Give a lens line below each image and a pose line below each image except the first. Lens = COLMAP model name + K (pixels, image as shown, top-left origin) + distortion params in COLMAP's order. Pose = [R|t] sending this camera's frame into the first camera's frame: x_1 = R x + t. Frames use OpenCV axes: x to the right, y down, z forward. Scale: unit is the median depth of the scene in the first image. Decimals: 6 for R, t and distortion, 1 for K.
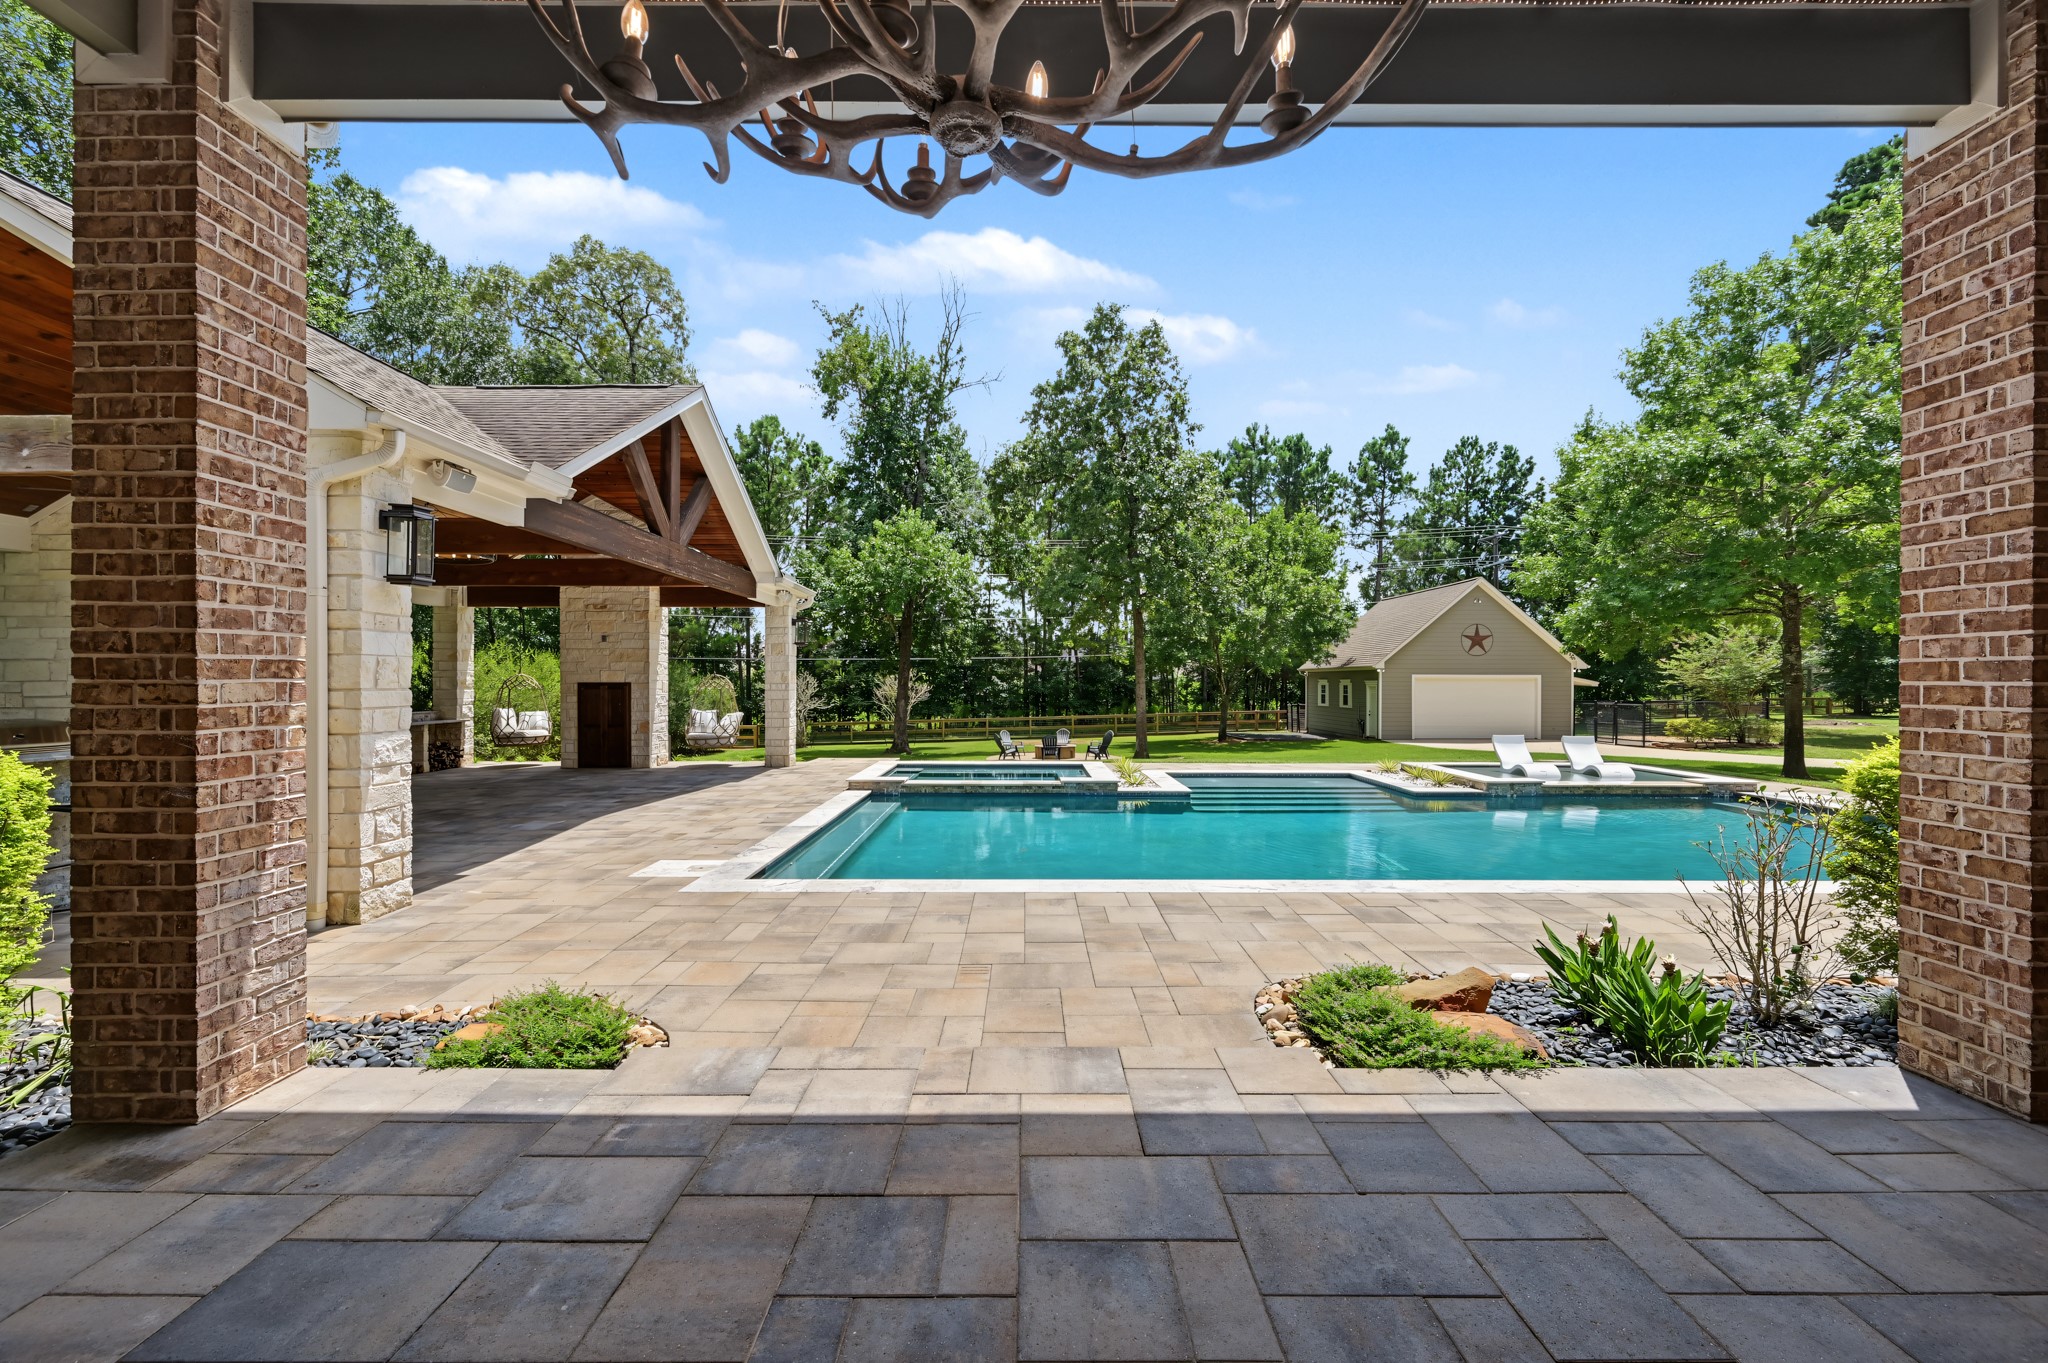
lens RADIAL K [[810.0, 0, 1024.0], [0, 810.0, 681.5], [0, 0, 1]] dist [0.001103, 0.000065]
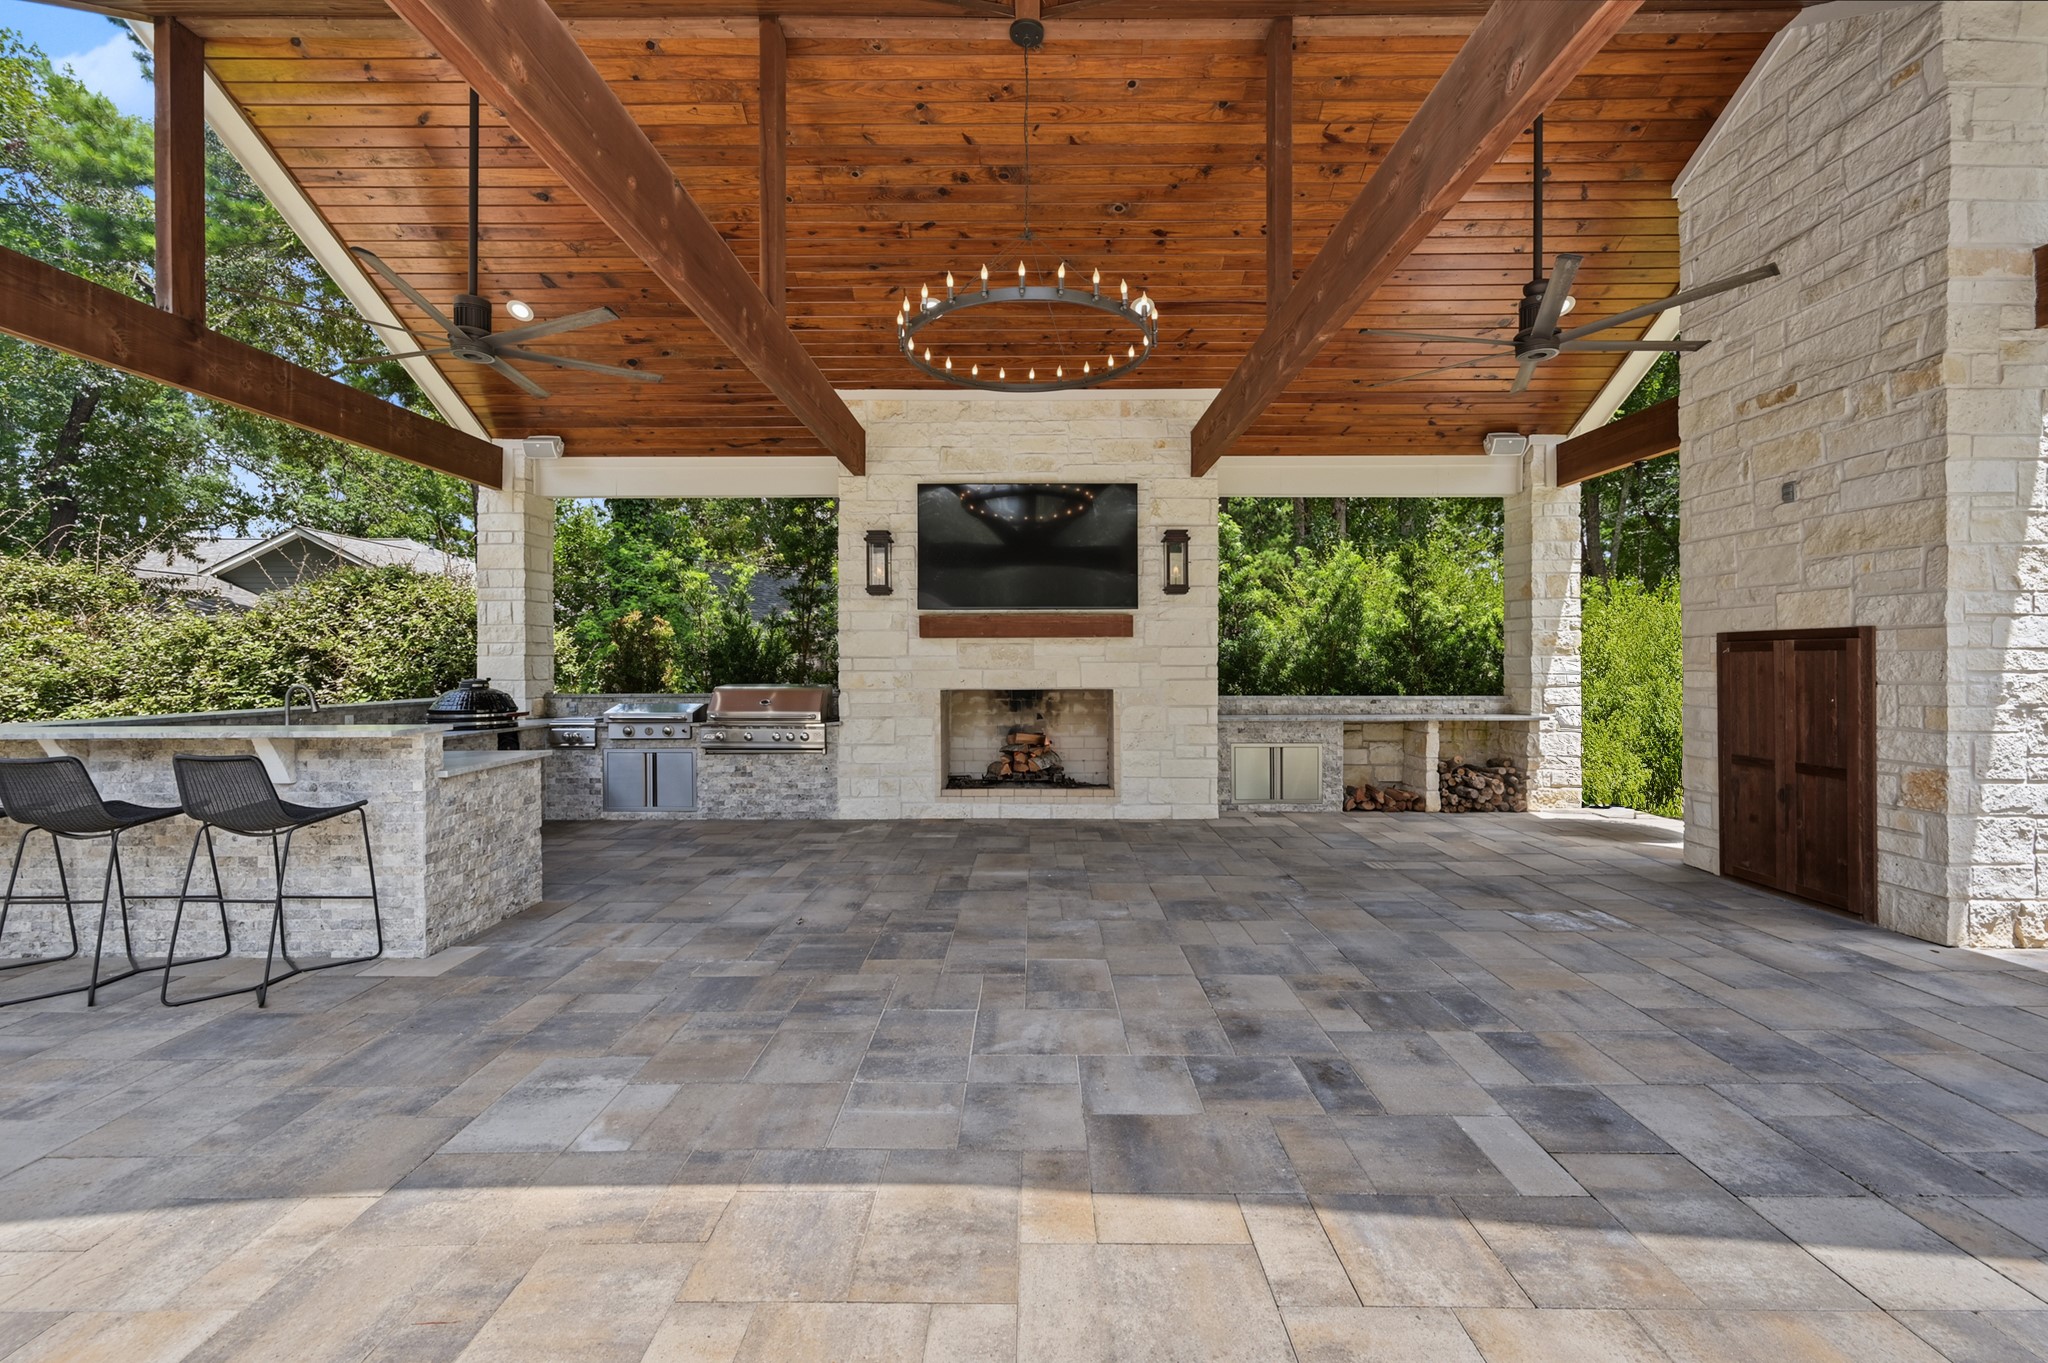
lens RADIAL K [[810.0, 0, 1024.0], [0, 810.0, 681.5], [0, 0, 1]] dist [0.001103, 0.000065]
pose [[-0.004442, 0.023683, -0.999710, -0.197850], [0.003869, 0.999712, 0.023666, 0.012759], [0.999983, -0.003763, -0.004532, 0.699143]]
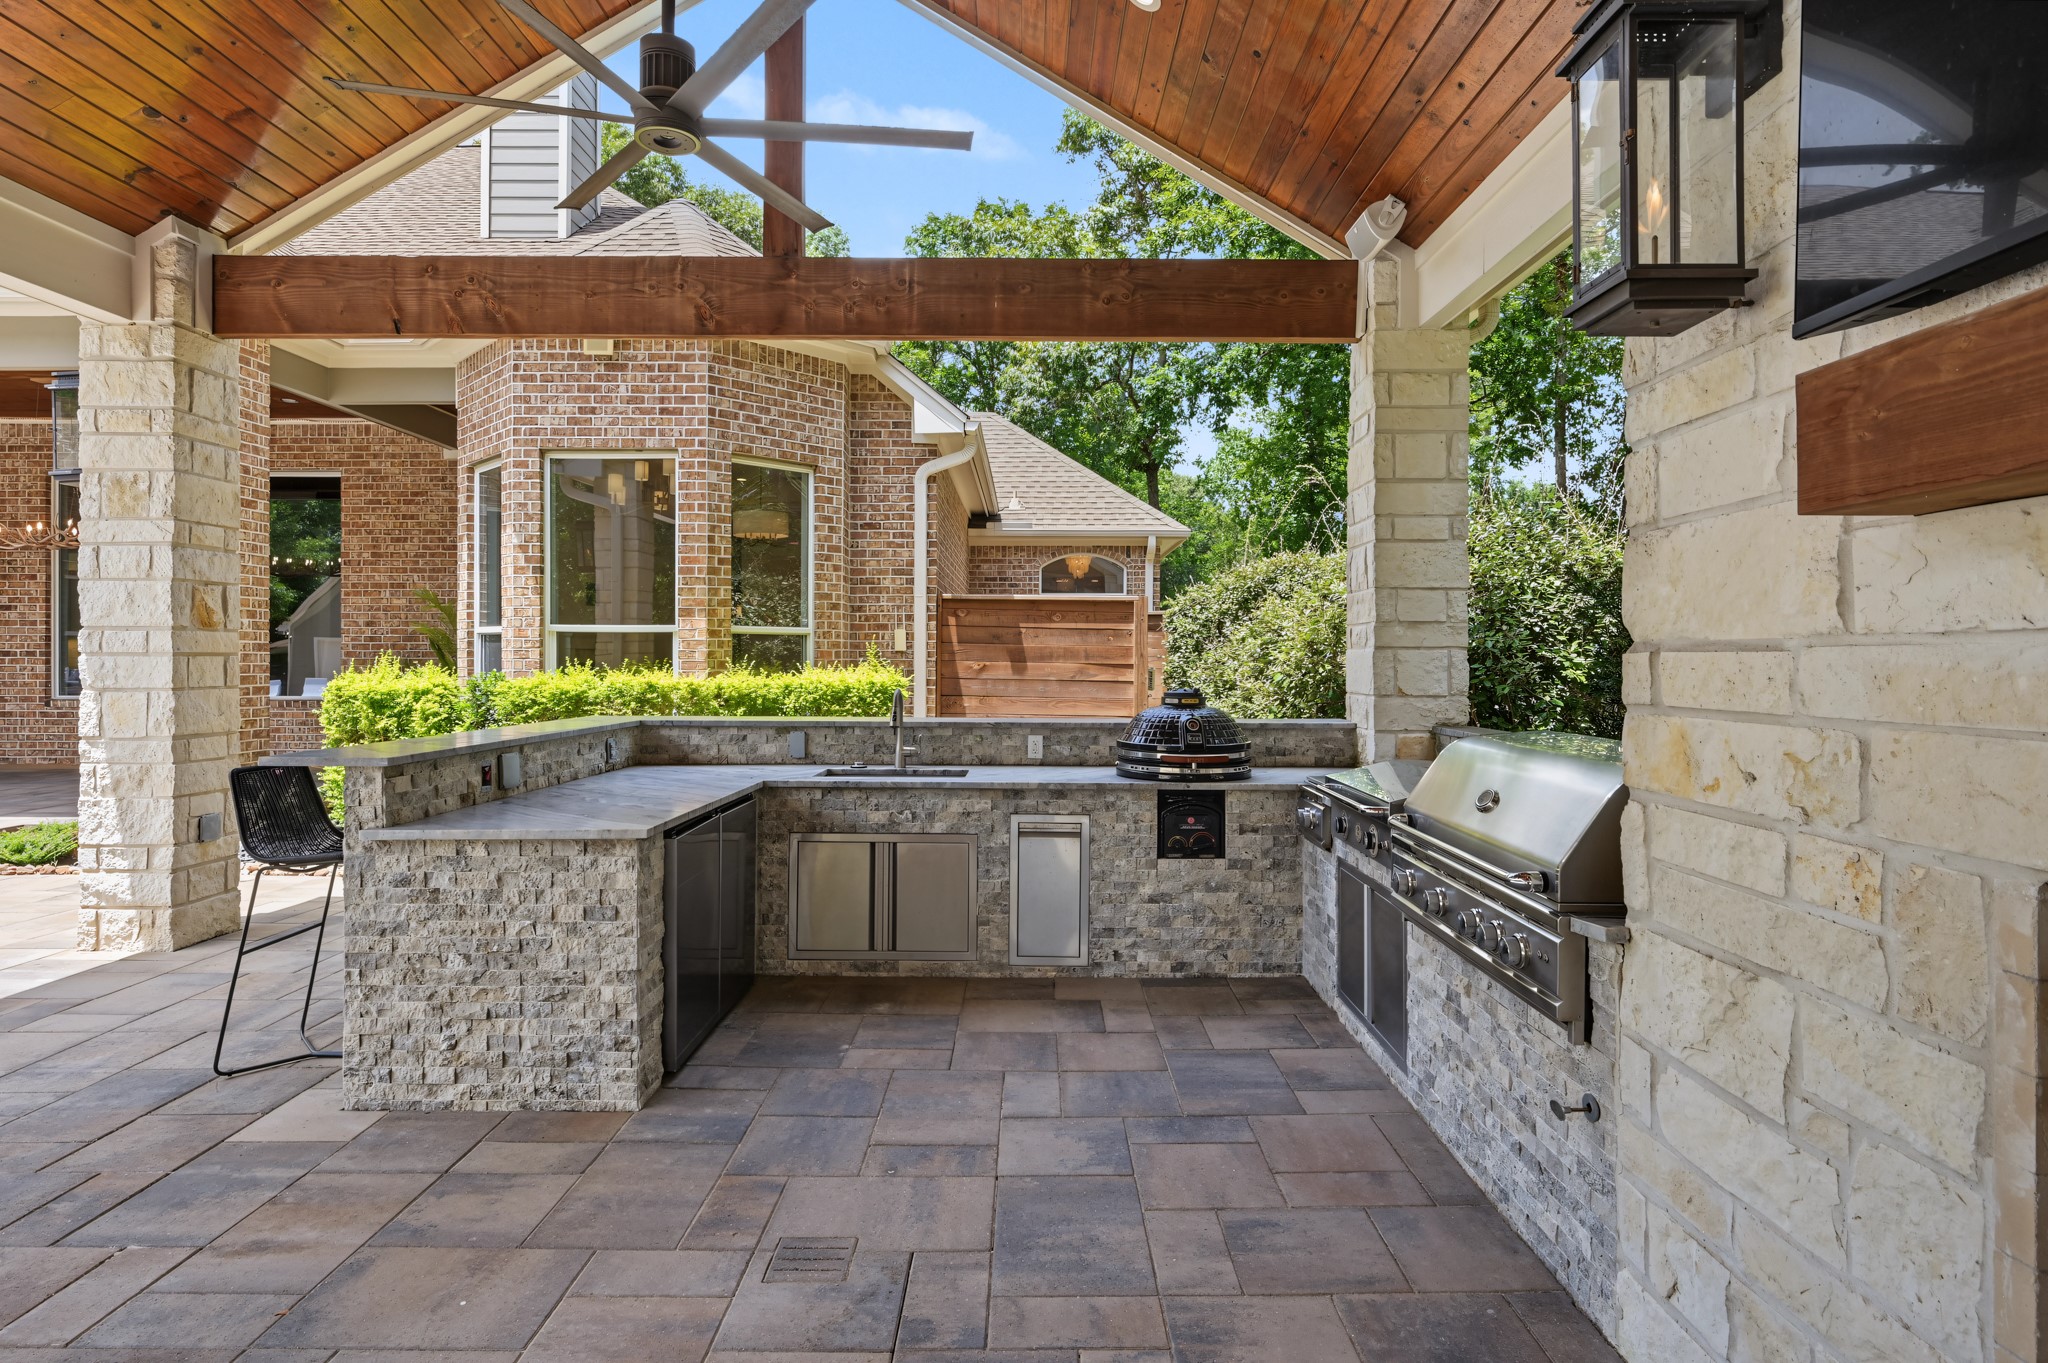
lens RADIAL K [[1091.4, 0, 1024.0], [0, 1091.4, 681.5], [0, 0, 1]] dist [-0.000162, 0.000047]
pose [[-0.999981, -0.004446, 0.004270, -0.601243], [-0.004353, 0.999762, 0.021394, 0.011666], [-0.004364, 0.021375, -0.999762, 0.731974]]
